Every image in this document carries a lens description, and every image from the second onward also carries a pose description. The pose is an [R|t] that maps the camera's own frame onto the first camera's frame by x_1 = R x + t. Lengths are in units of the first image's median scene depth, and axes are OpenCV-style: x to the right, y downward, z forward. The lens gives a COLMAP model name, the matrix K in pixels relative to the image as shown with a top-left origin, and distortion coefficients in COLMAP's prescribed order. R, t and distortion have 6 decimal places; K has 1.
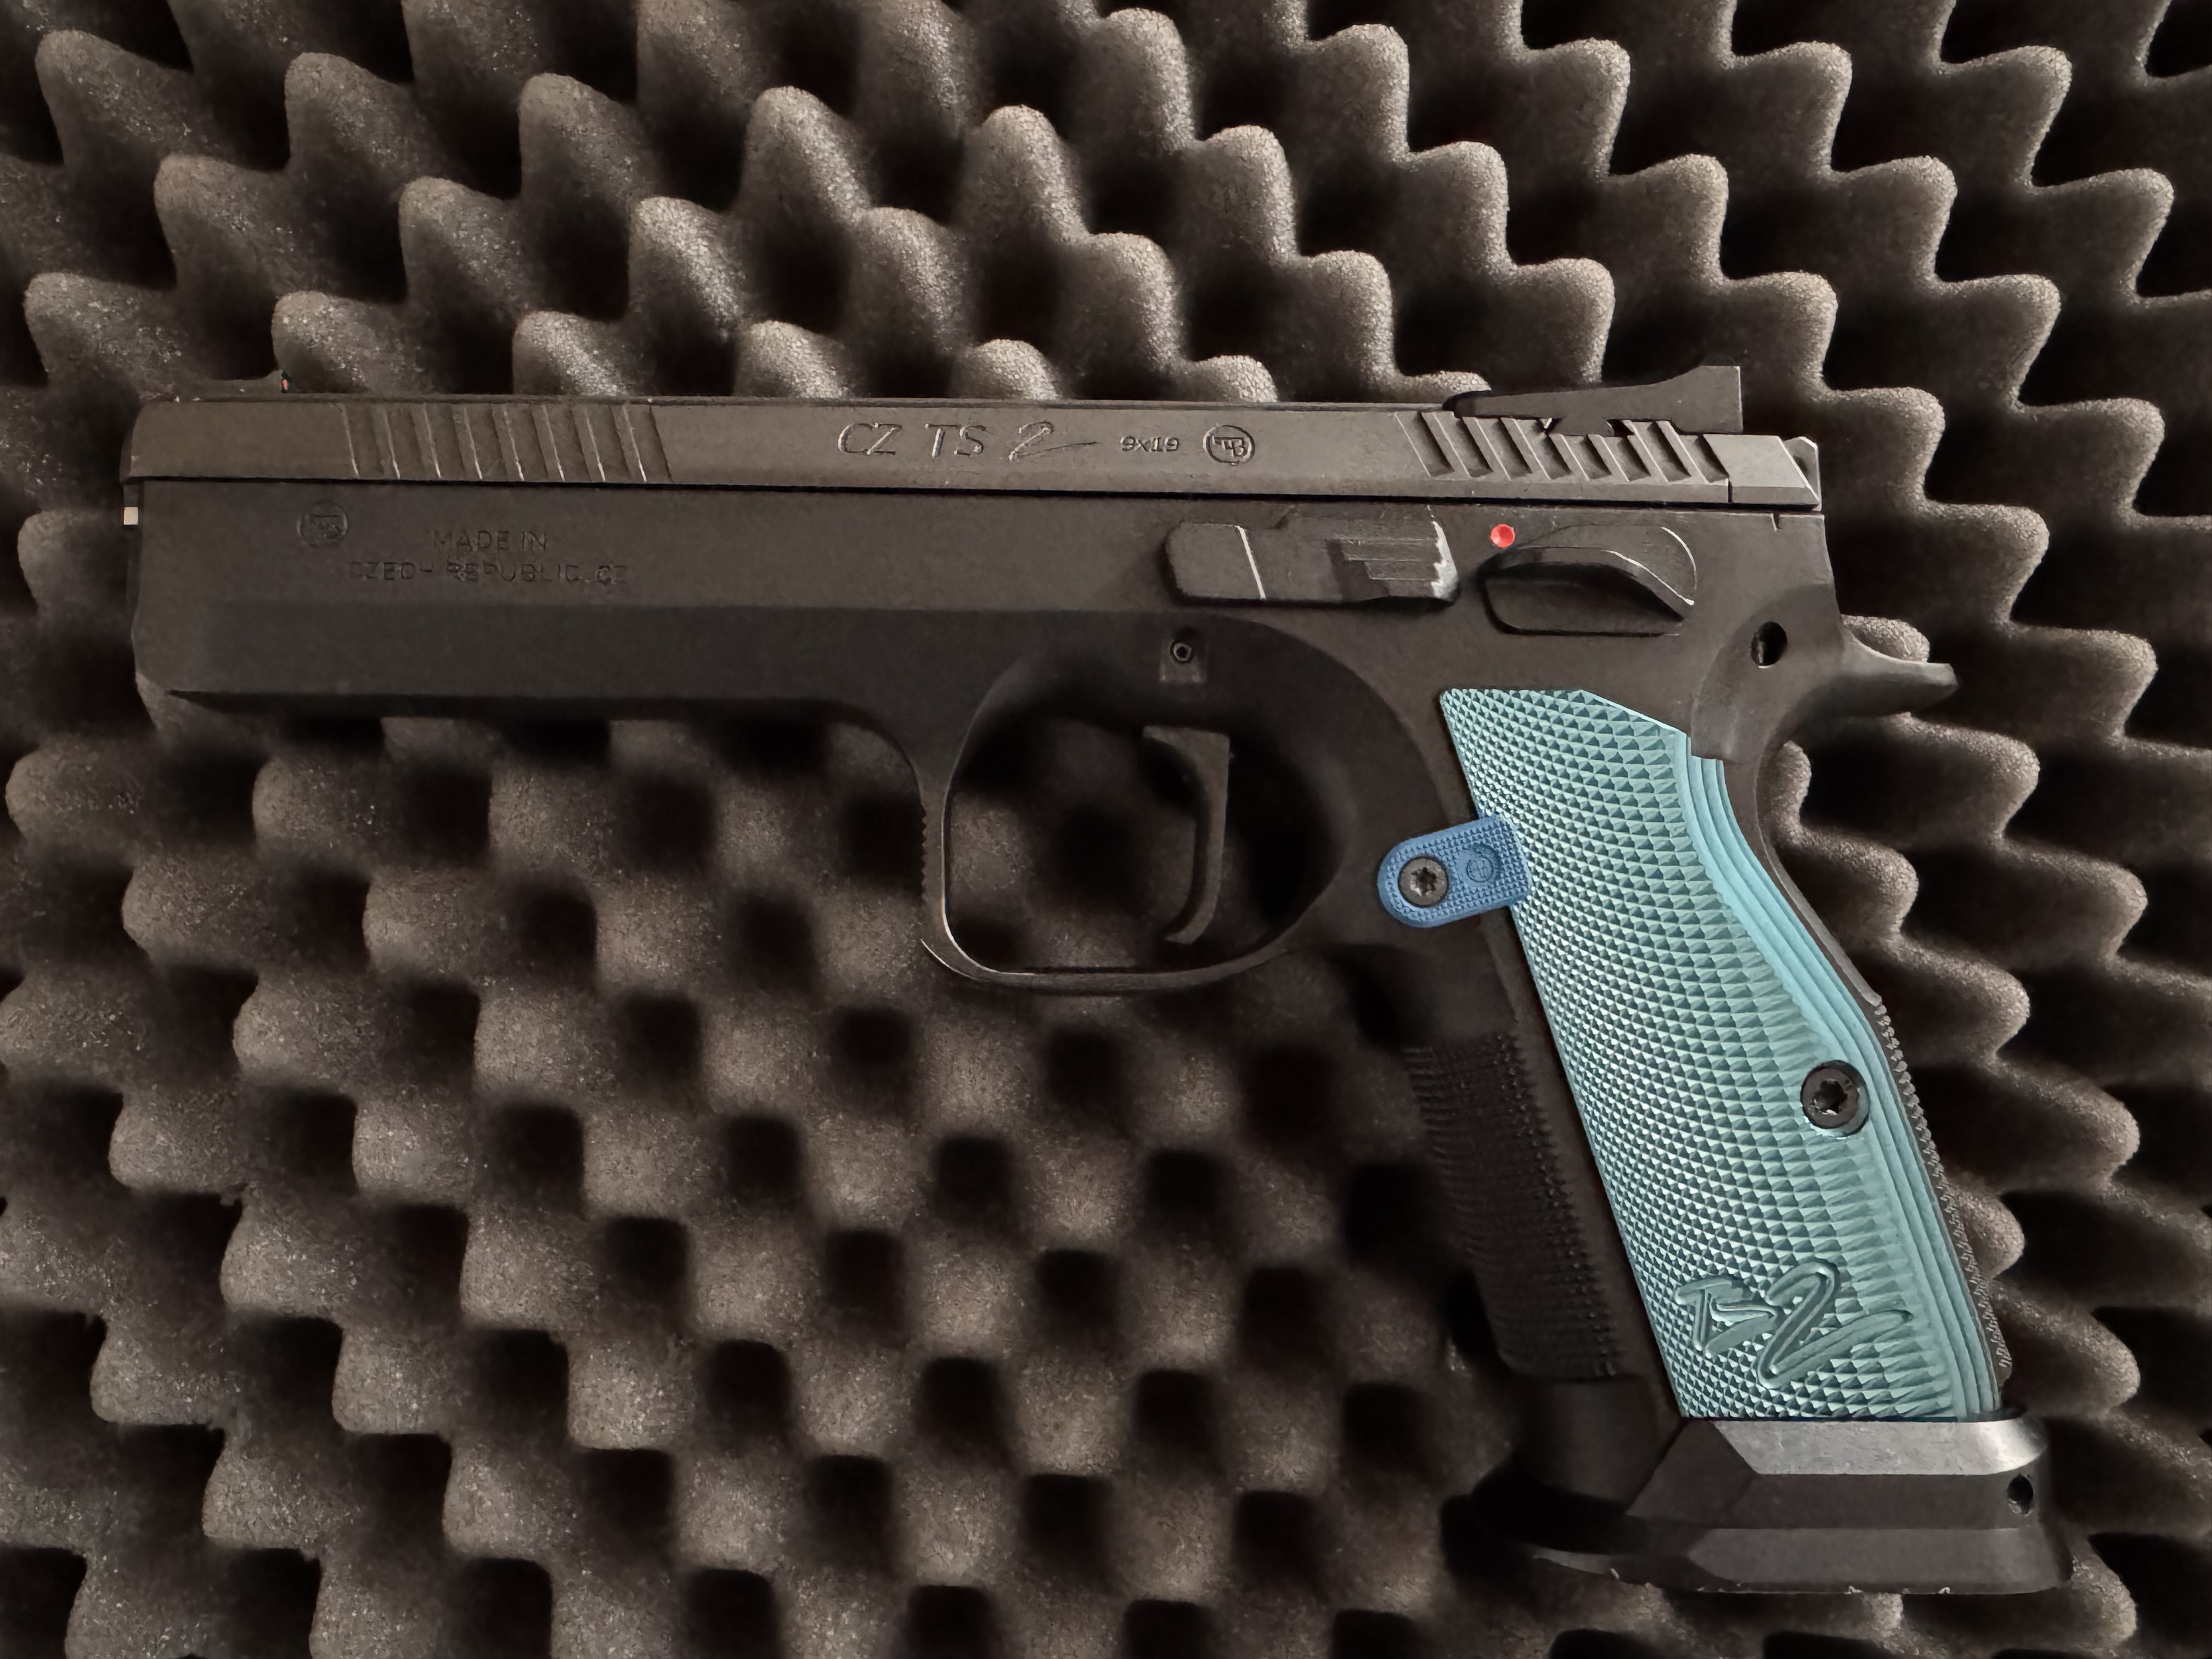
lens RADIAL K [[1533.2, 0, 1067.8], [0, 1533.2, 821.7], [0, 0, 1]] dist [-0.028071, -0.003720]
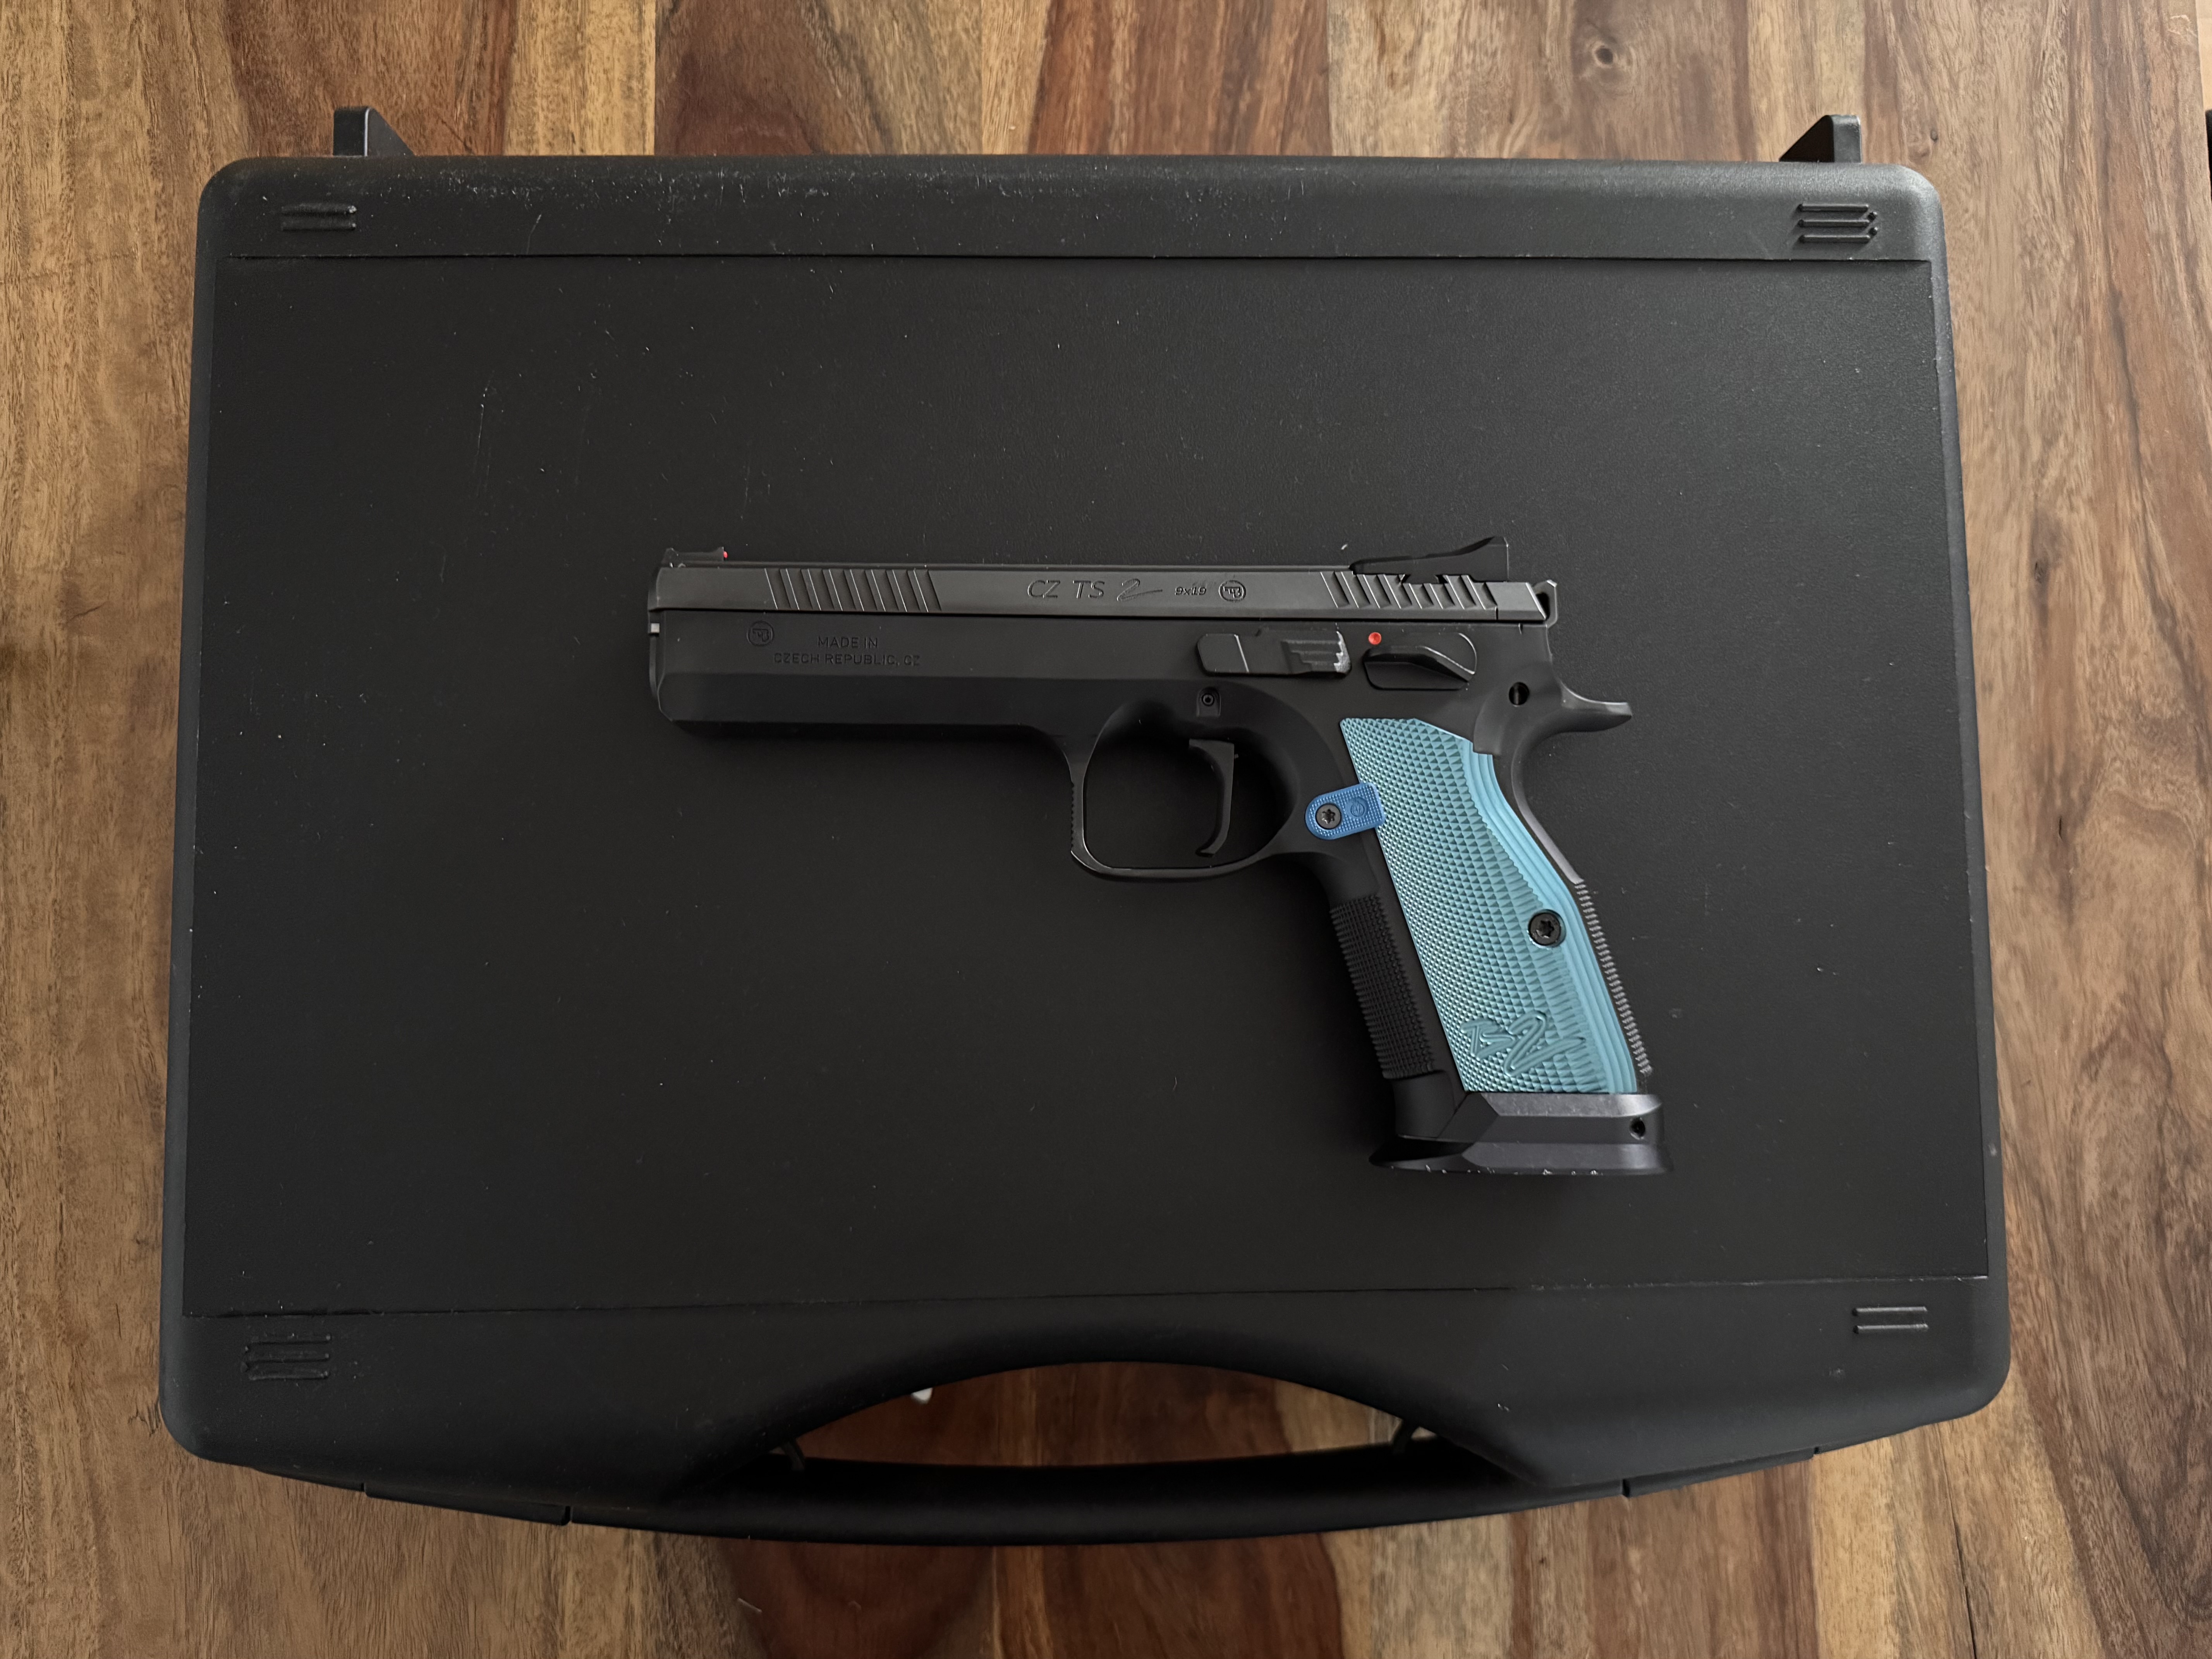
lens RADIAL K [[1533.2, 0, 1113.9], [0, 1533.2, 835.5], [0, 0, 1]] dist [-0.028071, -0.003720]
pose [[0.999966, -0.003597, -0.007375, -0.029430], [0.003442, 0.999774, -0.020965, 0.101807], [0.007449, 0.020939, 0.999753, -0.946293]]
